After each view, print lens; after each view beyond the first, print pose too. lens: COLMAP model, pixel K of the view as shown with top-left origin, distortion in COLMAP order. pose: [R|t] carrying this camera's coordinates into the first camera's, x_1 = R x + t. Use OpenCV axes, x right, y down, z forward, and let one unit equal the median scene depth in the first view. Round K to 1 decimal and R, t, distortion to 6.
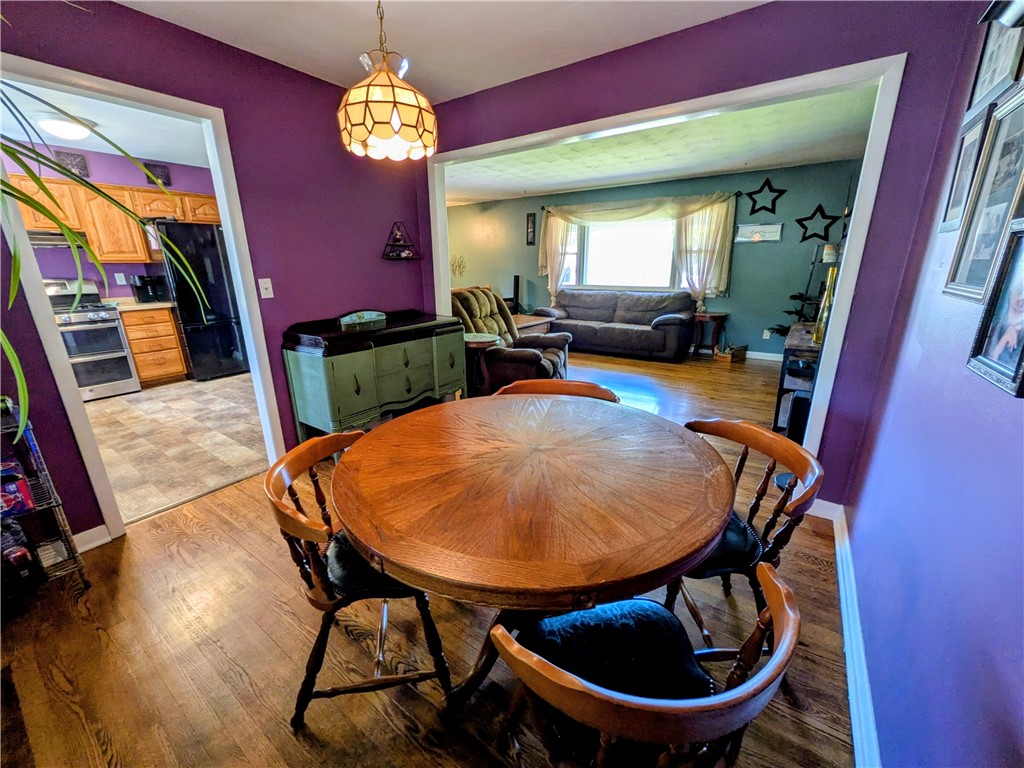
lens RADIAL K [[407.6, 0, 512.1], [0, 407.6, 385.7], [0, 0, 1]] dist [0.001002, -0.000293]
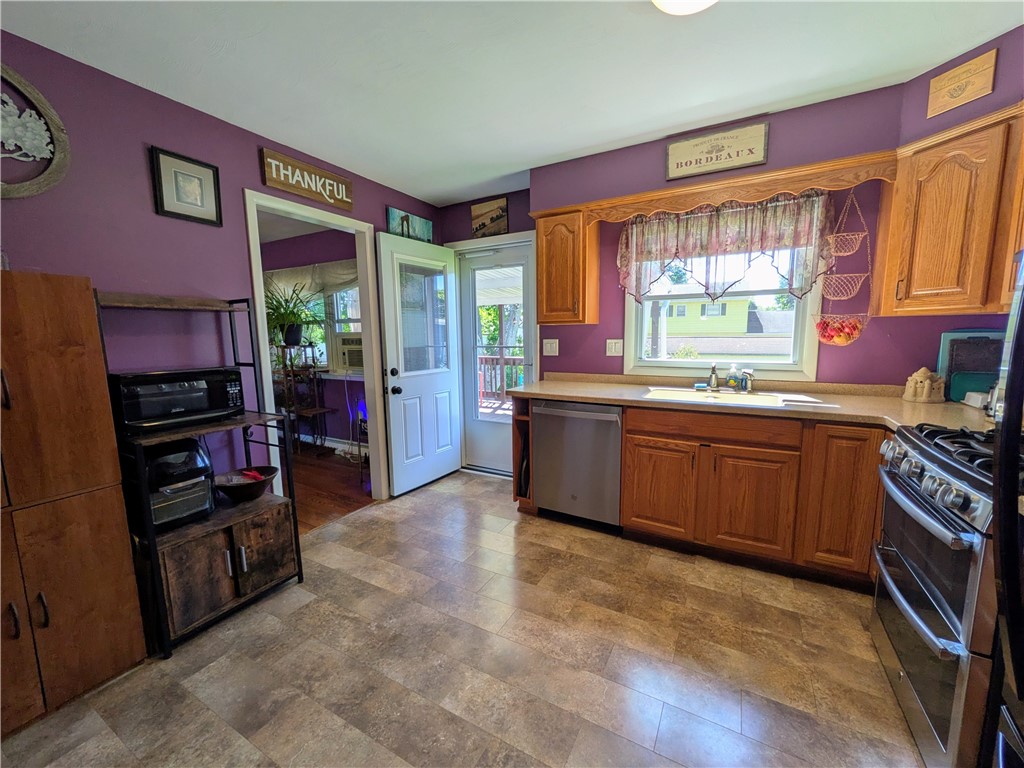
lens RADIAL K [[407.6, 0, 512.1], [0, 407.6, 385.7], [0, 0, 1]] dist [0.001002, -0.000293]
pose [[-0.994665, 0.035447, -0.096877, -0.651613], [-0.007365, 0.912314, 0.409426, -0.324500], [0.102895, 0.407955, -0.907186, 1.110608]]
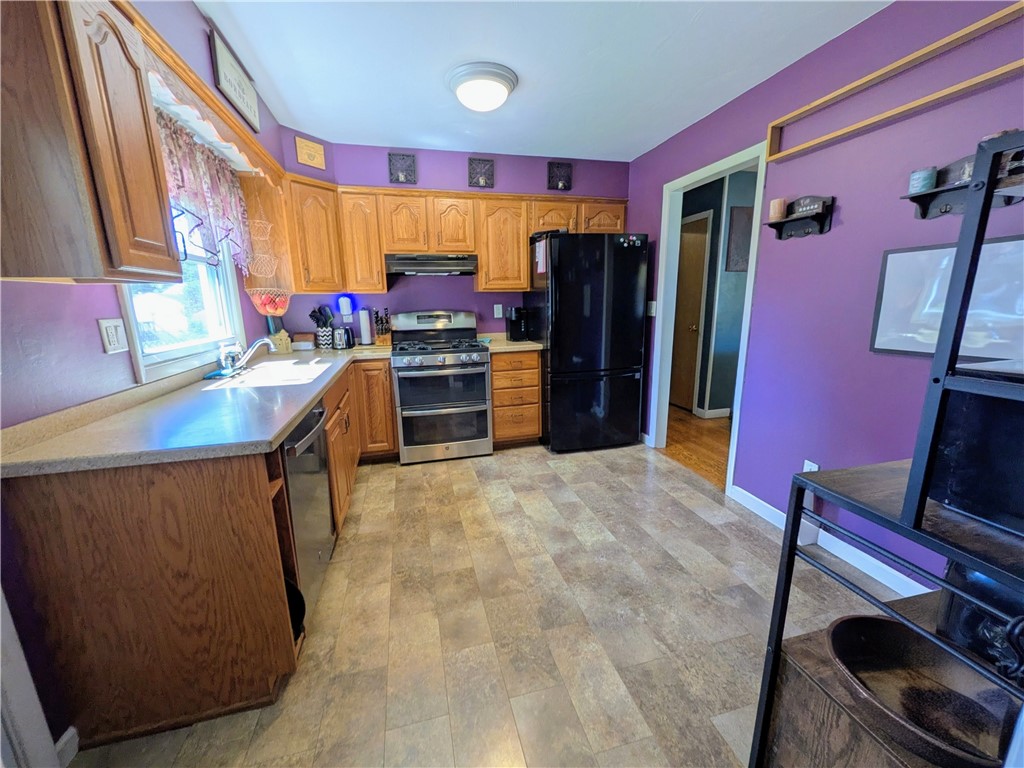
lens RADIAL K [[406.3, 0, 510.5], [0, 406.3, 387.2], [0, 0, 1]] dist [0.001463, -0.000187]
pose [[0.760654, 0.133579, -0.635266, -0.422969], [-0.178294, 0.983955, -0.006586, -0.116028], [0.624193, 0.118274, 0.772265, 0.423161]]
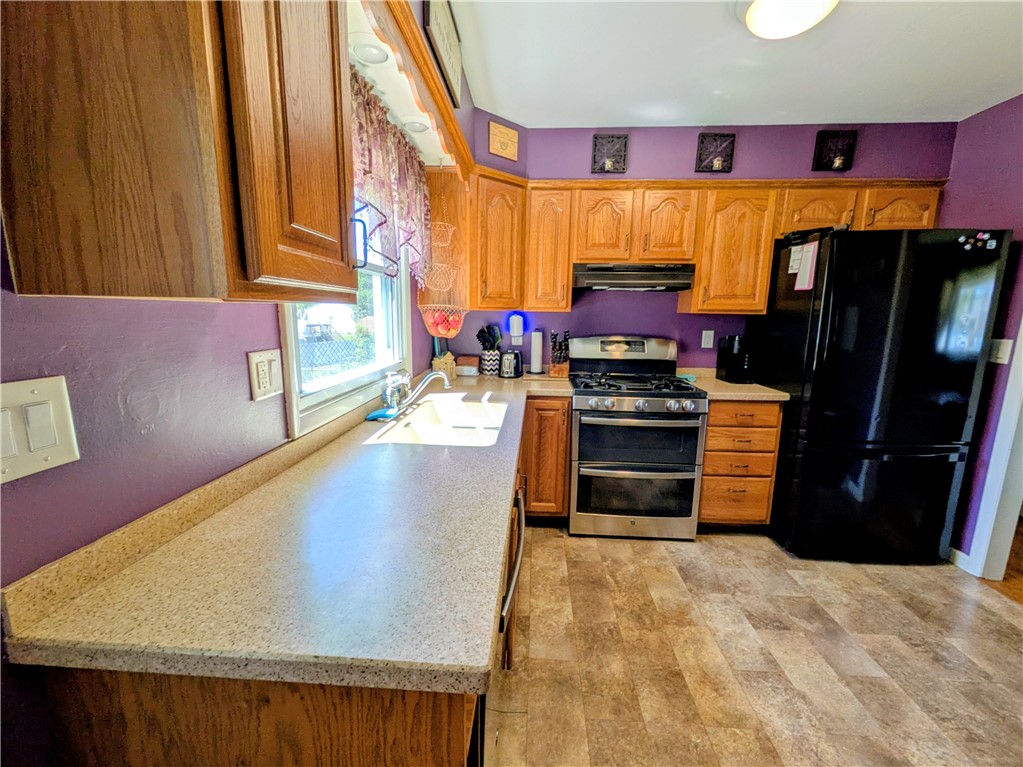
lens RADIAL K [[420.0, 0, 511.8], [0, 420.0, 386.7], [0, 0, 1]] dist [-0.001453, -0.000244]
pose [[0.523592, 0.164045, -0.836027, -0.612848], [-0.264655, 0.964059, 0.023418, -0.138225], [0.809820, 0.208997, 0.548189, 0.456616]]
